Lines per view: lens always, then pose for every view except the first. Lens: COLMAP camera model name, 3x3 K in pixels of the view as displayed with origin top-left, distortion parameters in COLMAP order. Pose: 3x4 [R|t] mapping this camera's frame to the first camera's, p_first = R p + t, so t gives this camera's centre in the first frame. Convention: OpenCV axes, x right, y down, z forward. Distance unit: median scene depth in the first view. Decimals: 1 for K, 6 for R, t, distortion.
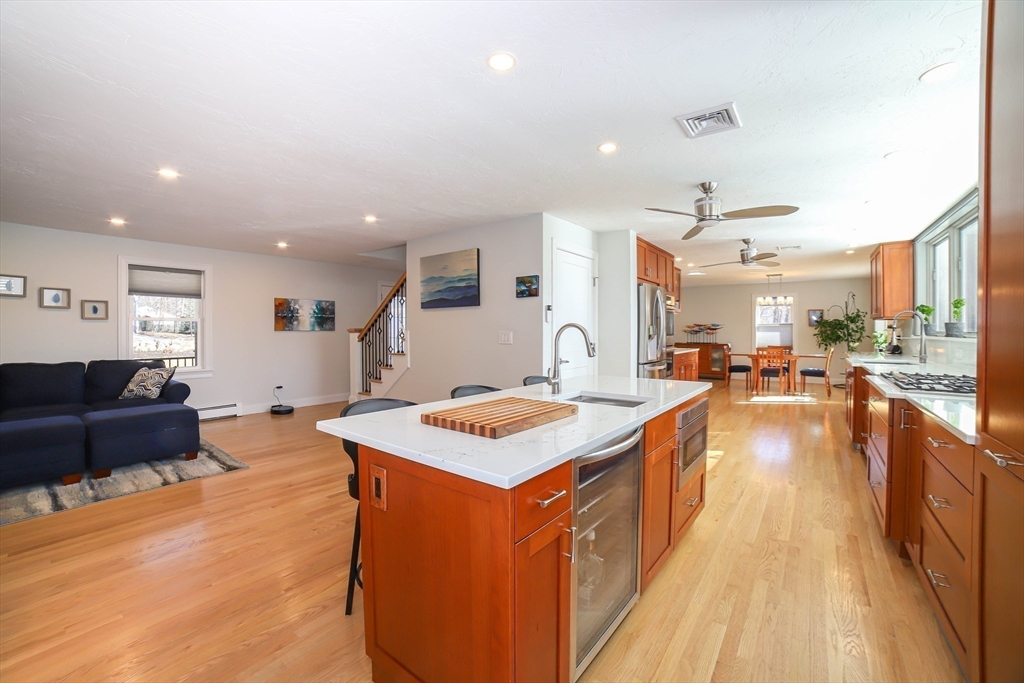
lens RADIAL K [[421.1, 0, 514.9], [0, 421.1, 331.5], [0, 0, 1]] dist [-0.064240, 0.006784]
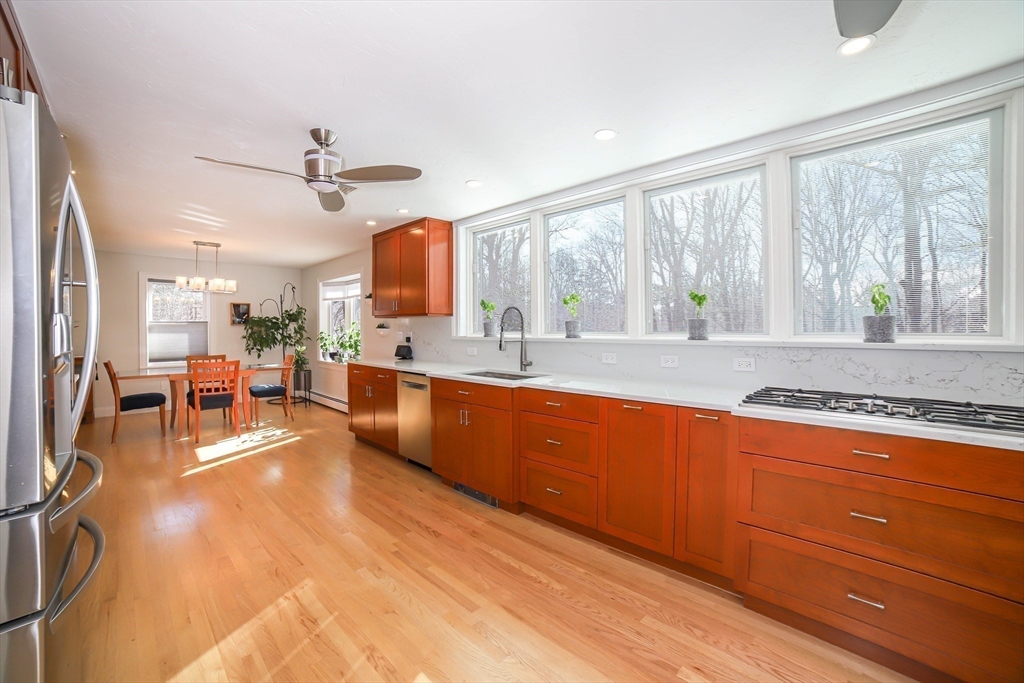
lens RADIAL K [[421.1, 0, 523.2], [0, 421.1, 330.5], [0, 0, 1]] dist [-0.064240, 0.006784]
pose [[0.141715, -0.004125, 0.989899, 0.087647], [0.007621, 0.999966, 0.003076, -0.002630], [-0.989878, 0.007108, 0.141741, 0.432729]]
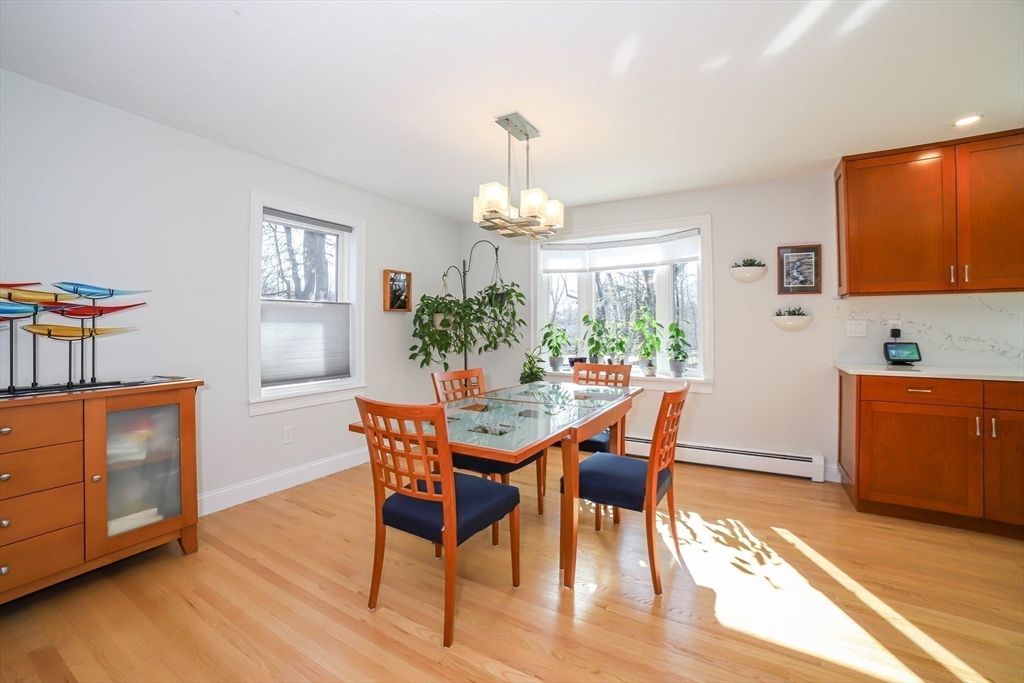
lens RADIAL K [[421.1, 0, 513.2], [0, 421.1, 332.5], [0, 0, 1]] dist [-0.064240, 0.006784]
pose [[-0.137692, -0.012858, 0.990392, 0.348867], [0.001490, 0.999912, 0.013188, 0.002925], [-0.990474, 0.003292, -0.137661, 1.053180]]
